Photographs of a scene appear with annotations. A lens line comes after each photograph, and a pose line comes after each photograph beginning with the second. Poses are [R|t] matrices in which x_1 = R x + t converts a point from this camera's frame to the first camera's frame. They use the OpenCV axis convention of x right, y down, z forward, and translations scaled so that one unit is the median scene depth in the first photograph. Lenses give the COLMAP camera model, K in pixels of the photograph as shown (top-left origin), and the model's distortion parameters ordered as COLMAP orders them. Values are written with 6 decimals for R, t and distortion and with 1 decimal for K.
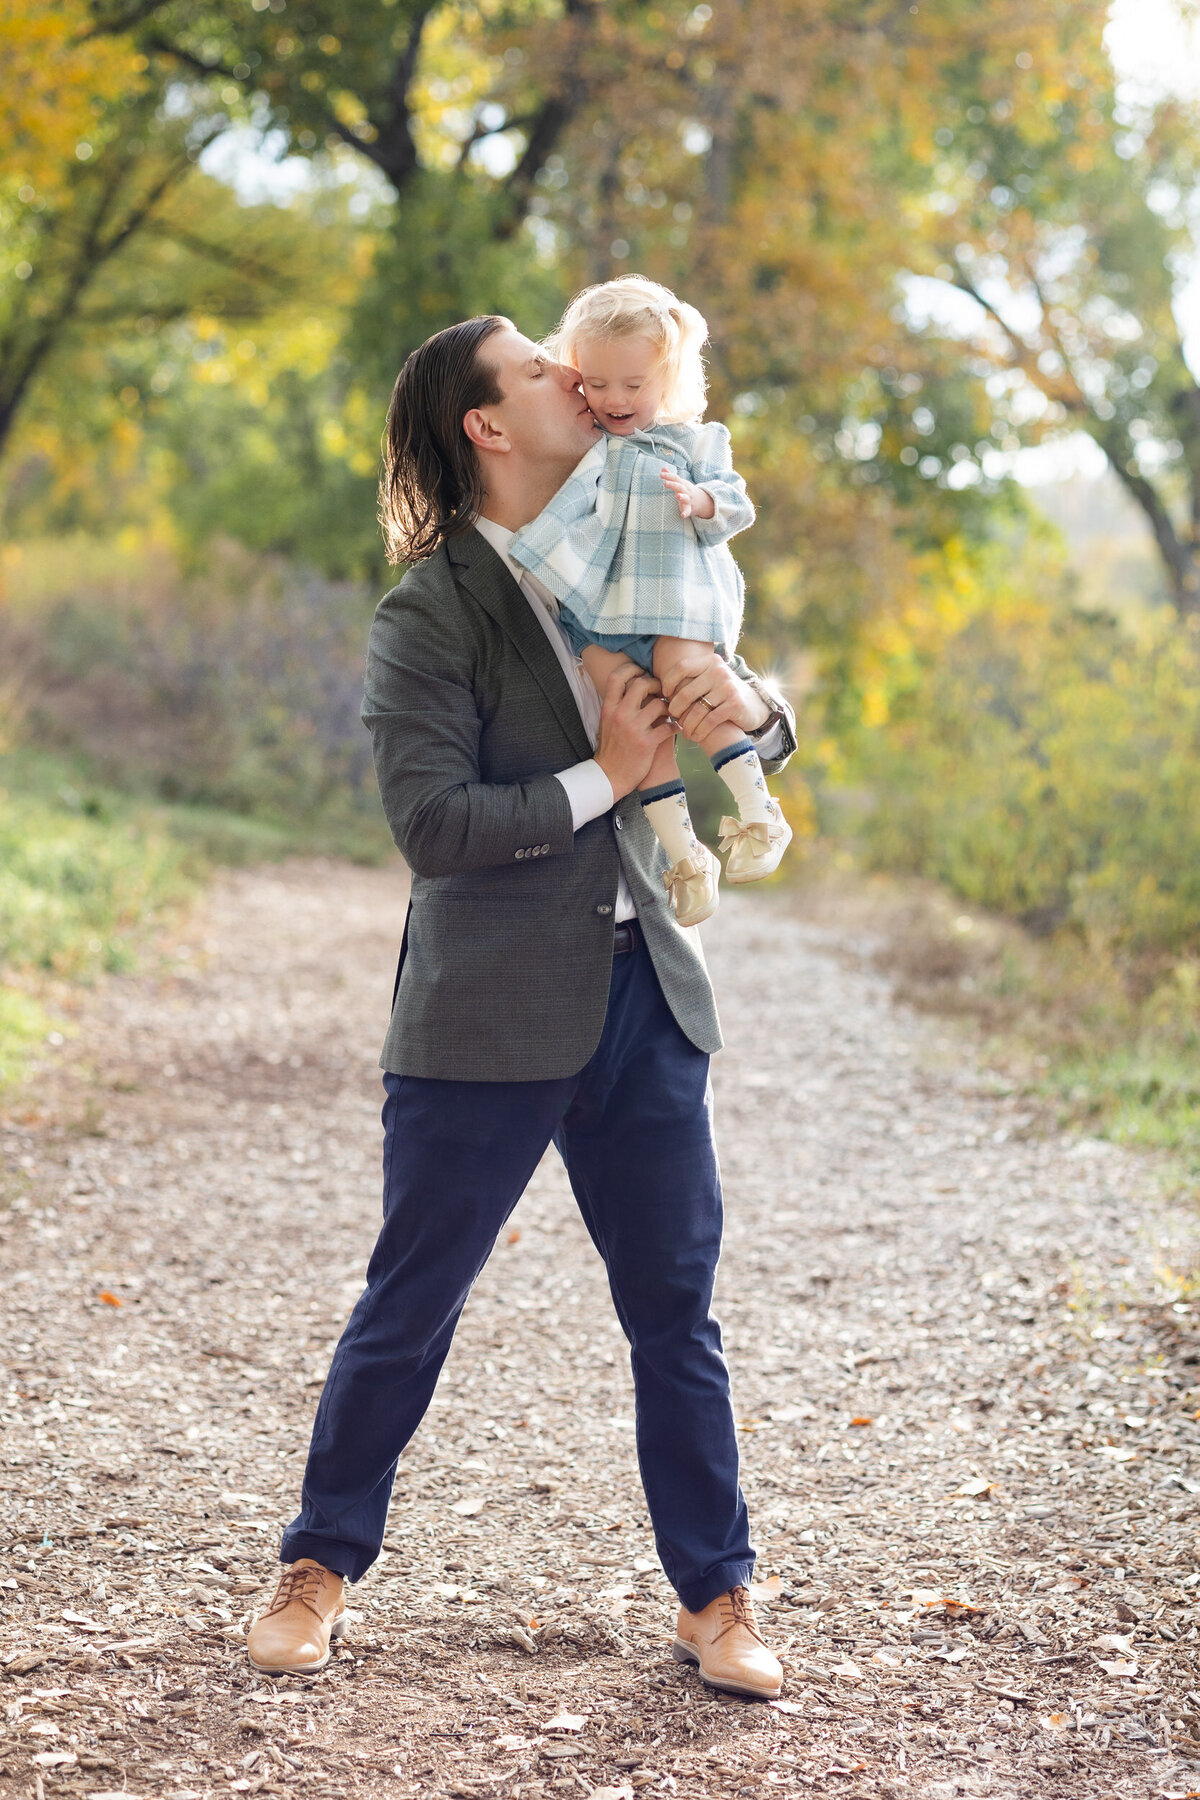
lens RADIAL K [[4610.7, 0, 600.0], [0, 4610.7, 900.0], [0, 0, 1]] dist [-0.031319, 0.423984]
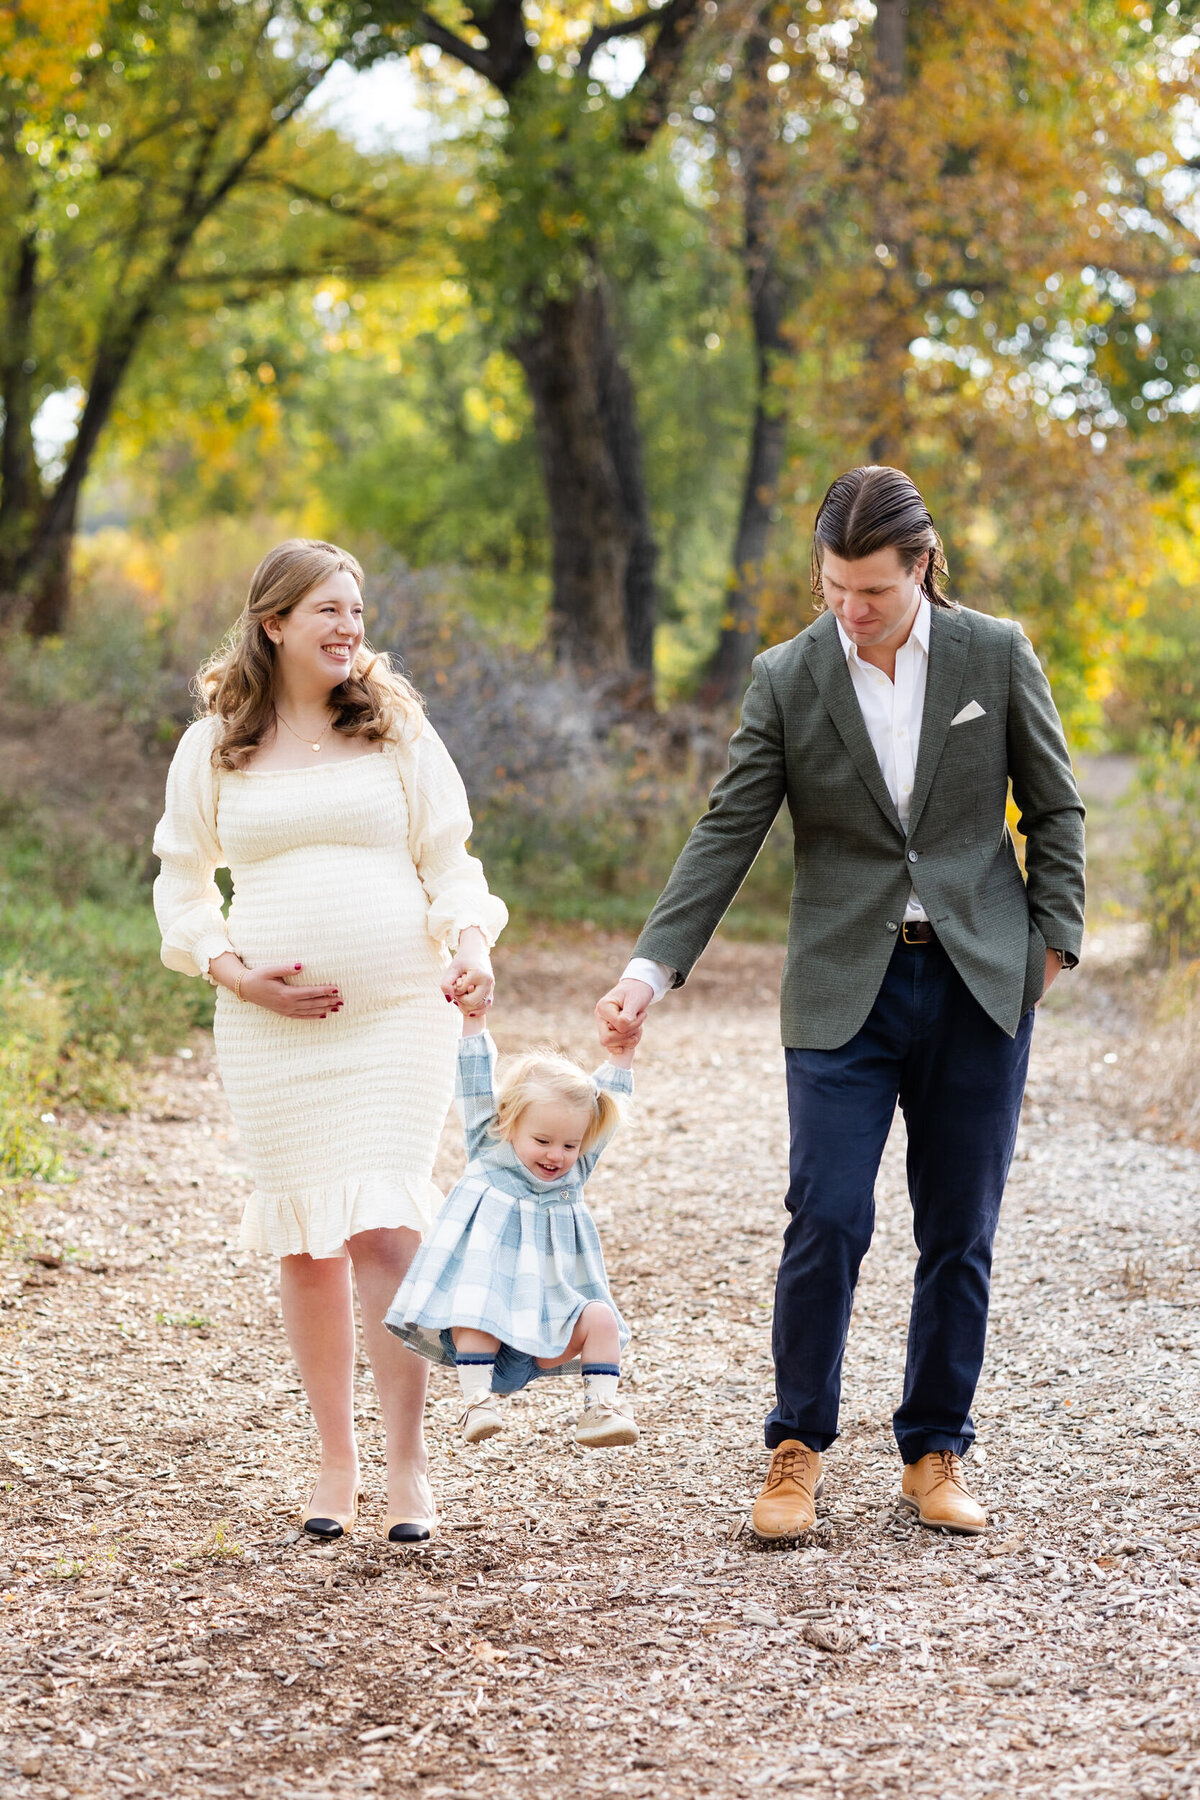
lens RADIAL K [[4466.9, 0, 600.0], [0, 4466.9, 900.0], [0, 0, 1]] dist [-0.018707, -0.135532]
pose [[0.998248, -0.043829, -0.039755, -0.000491], [0.044232, 0.998978, 0.009298, -0.007615], [0.039307, -0.011040, 0.999166, 0.105147]]
